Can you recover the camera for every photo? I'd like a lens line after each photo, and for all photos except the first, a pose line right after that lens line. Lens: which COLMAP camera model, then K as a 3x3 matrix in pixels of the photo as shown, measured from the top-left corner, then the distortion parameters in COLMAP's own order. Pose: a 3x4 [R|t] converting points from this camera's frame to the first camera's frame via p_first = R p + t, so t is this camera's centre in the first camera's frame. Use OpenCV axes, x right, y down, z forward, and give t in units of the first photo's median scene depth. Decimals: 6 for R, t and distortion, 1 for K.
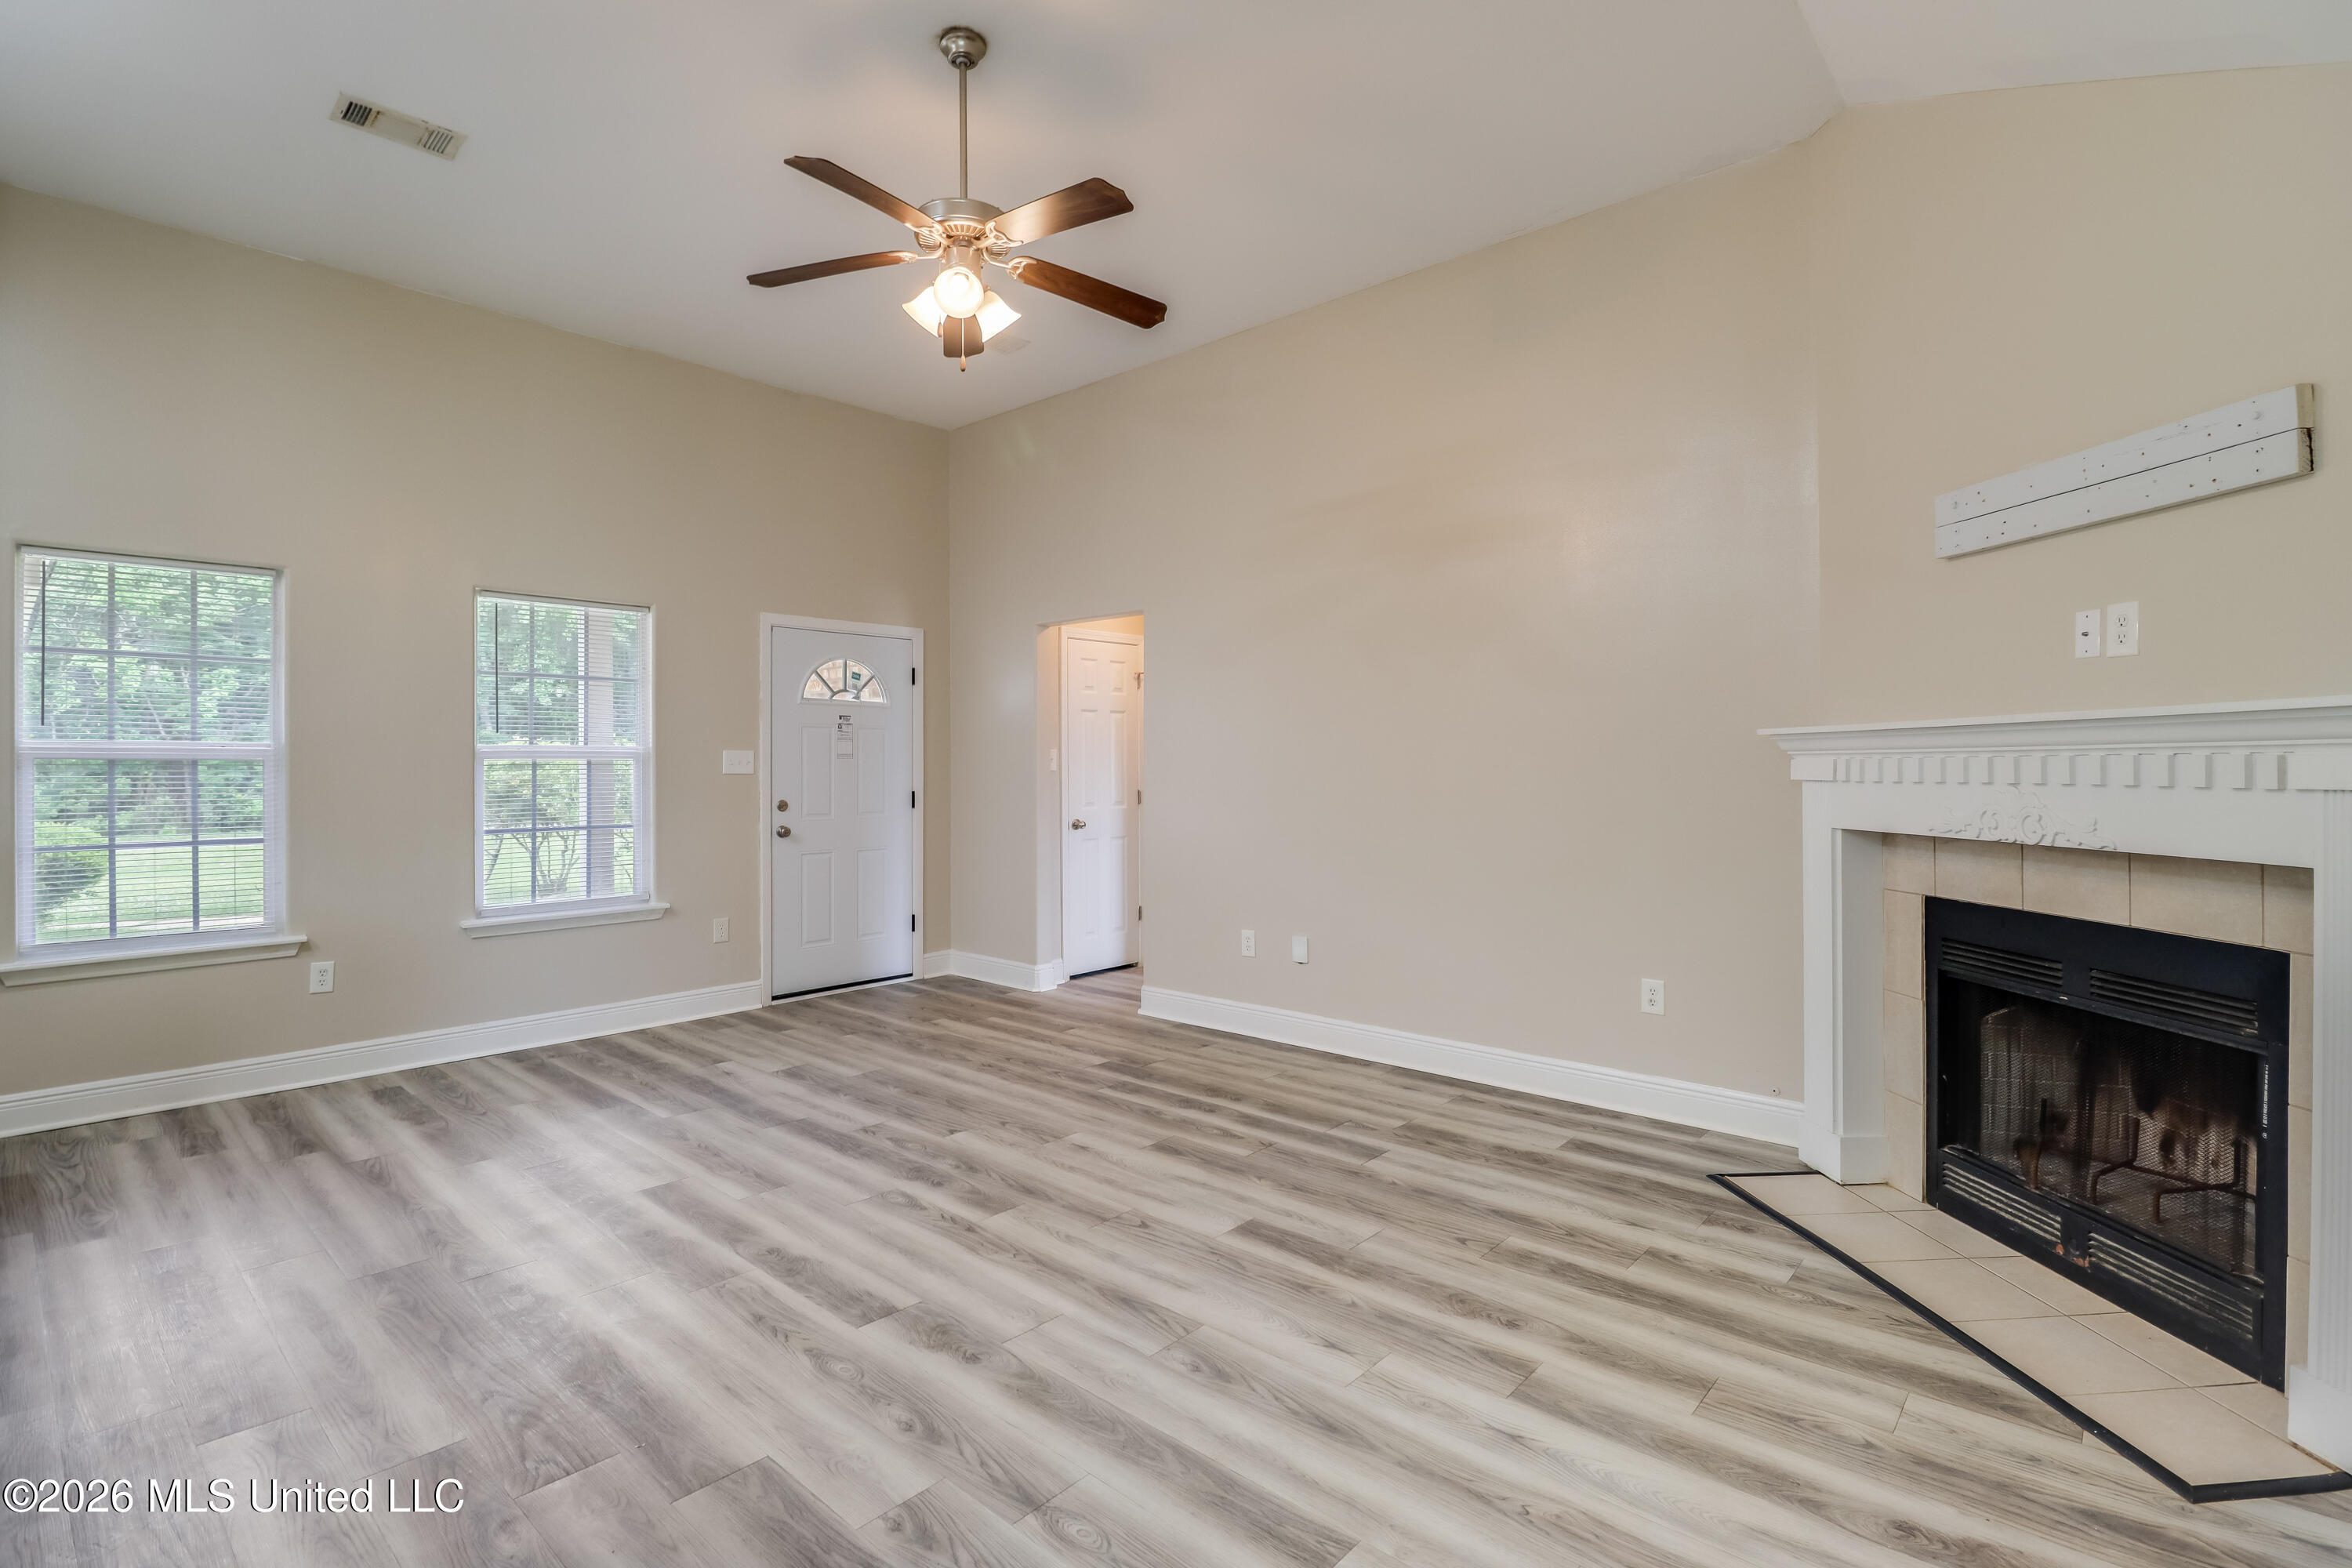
lens RADIAL K [[1148.3, 0, 1179.6], [0, 1148.3, 779.2], [0, 0, 1]] dist [-0.021448, -0.000819]
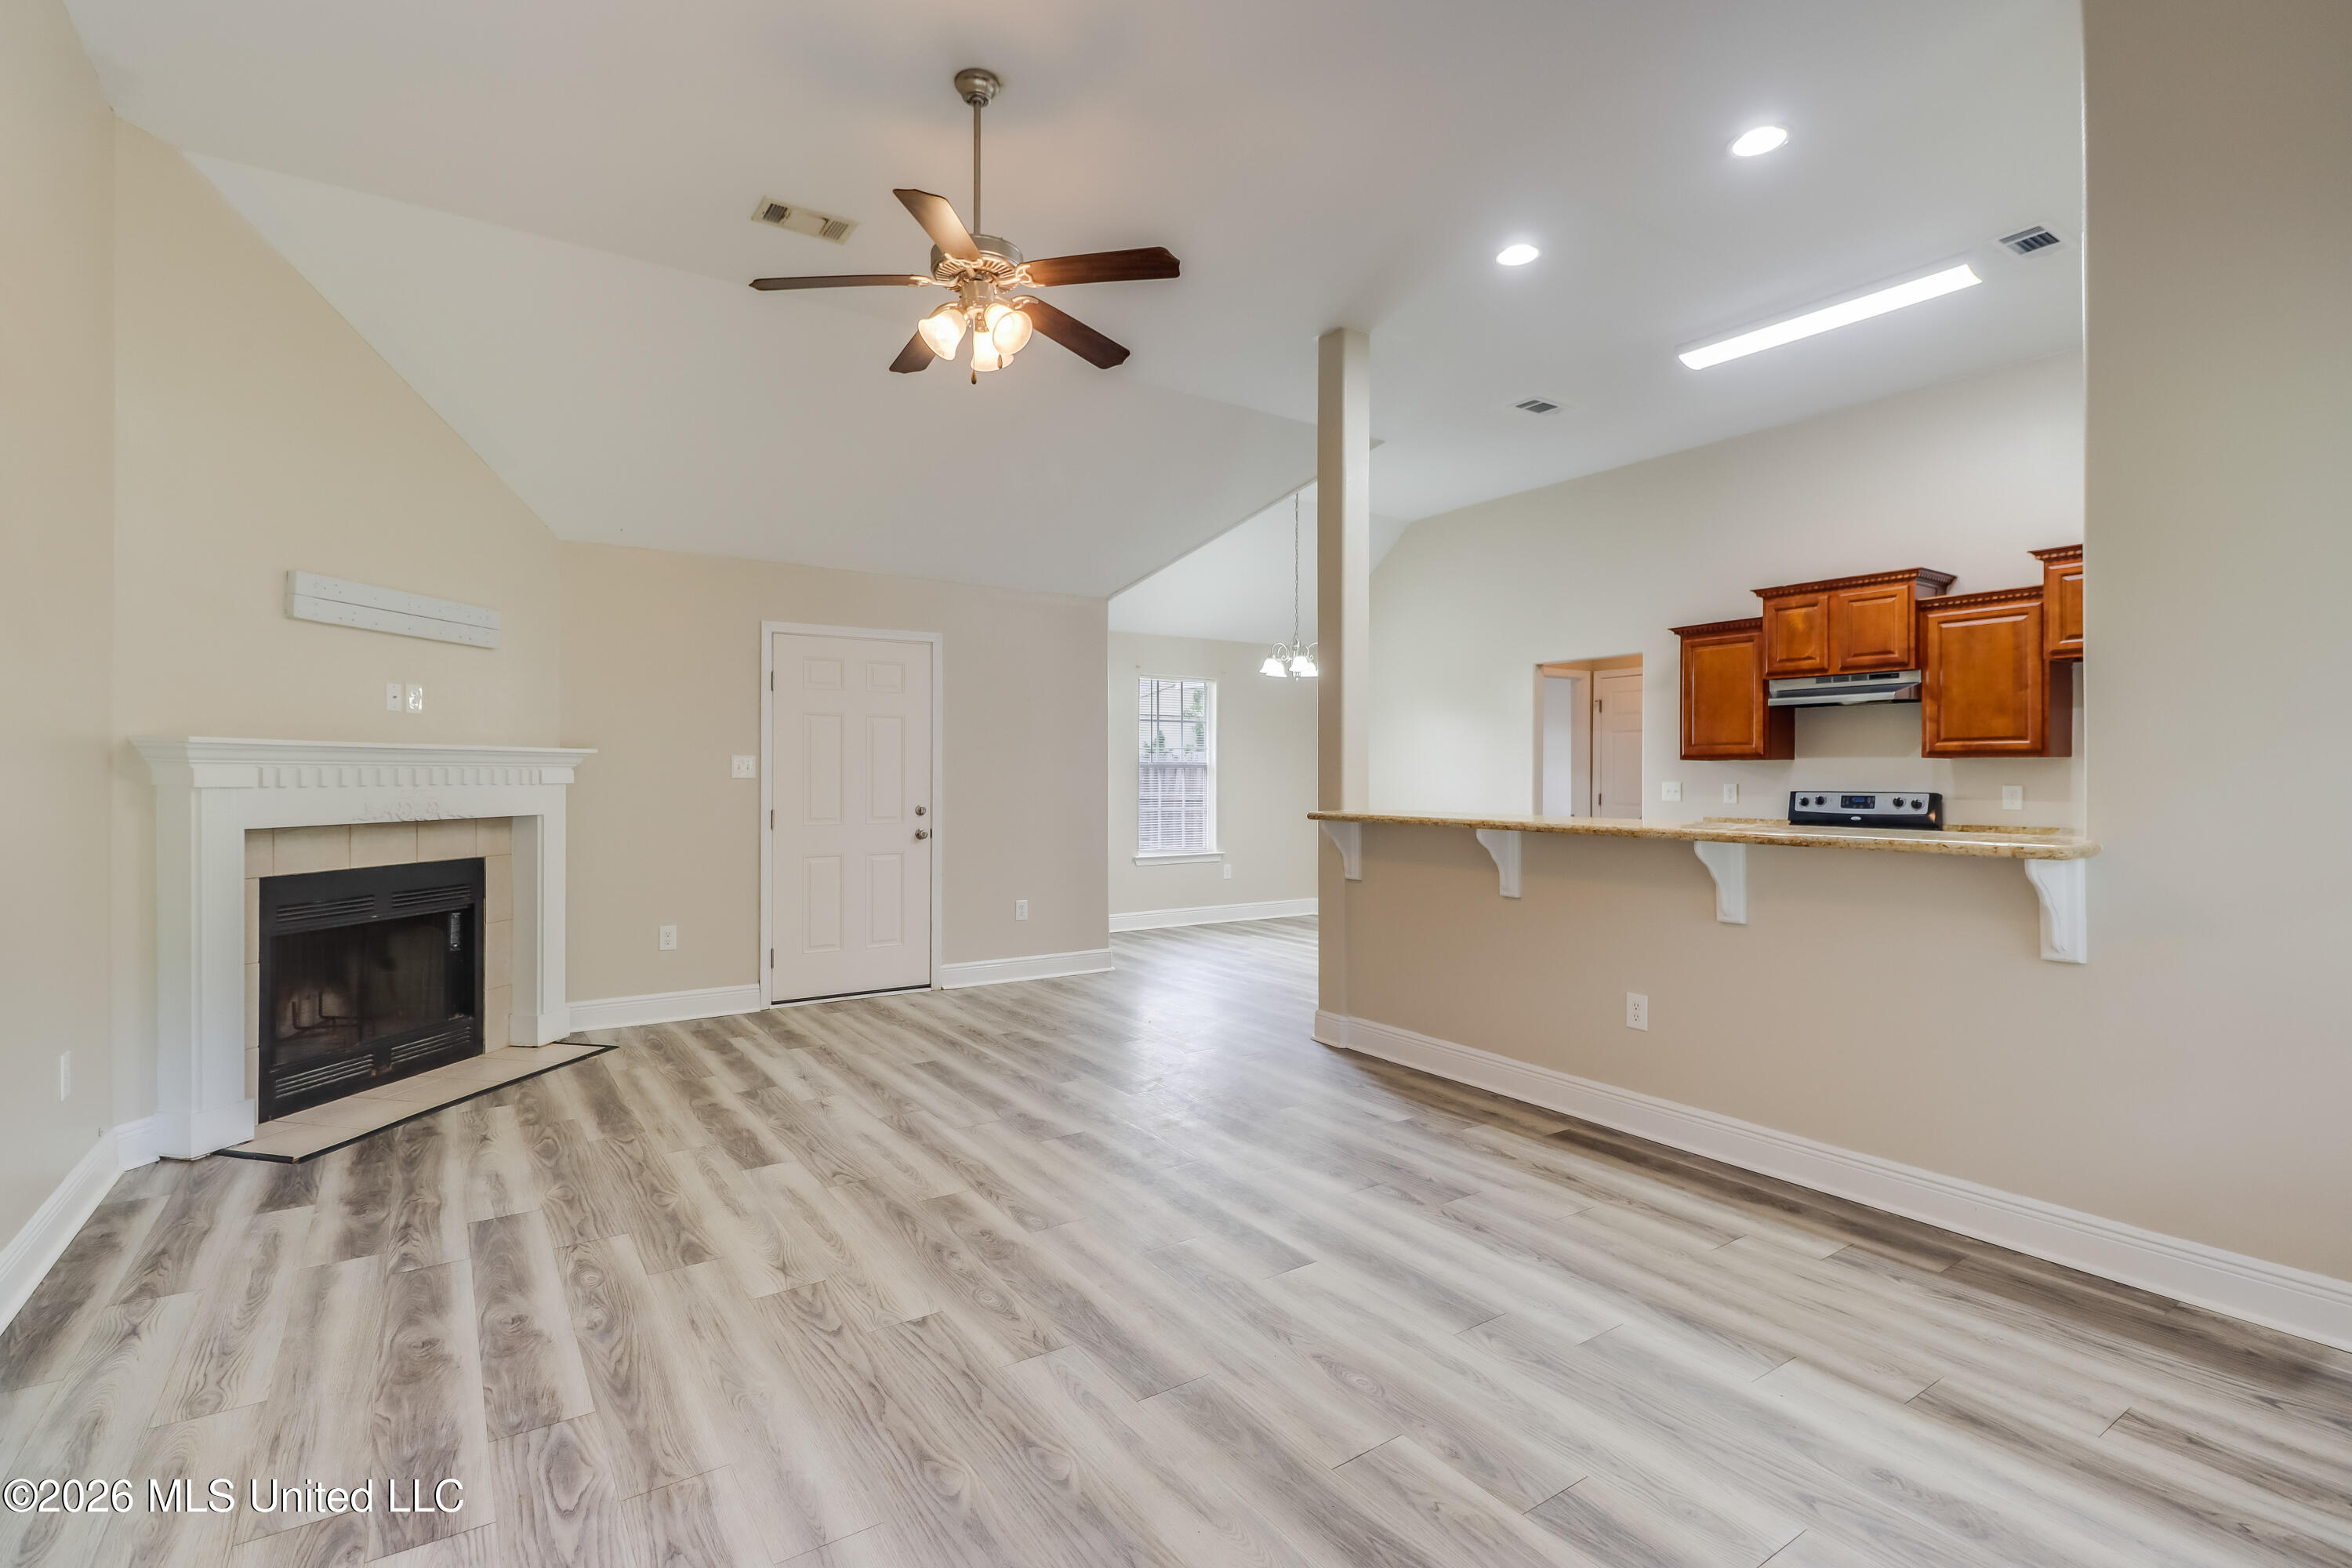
lens RADIAL K [[1122.1, 0, 1176.2], [0, 1122.1, 777.4], [0, 0, 1]] dist [0.017178, -0.000021]
pose [[-0.974009, 0.003158, 0.226487, -0.556719], [0.006016, 0.999911, 0.011930, -0.015255], [-0.226429, 0.012983, -0.973941, 1.815847]]
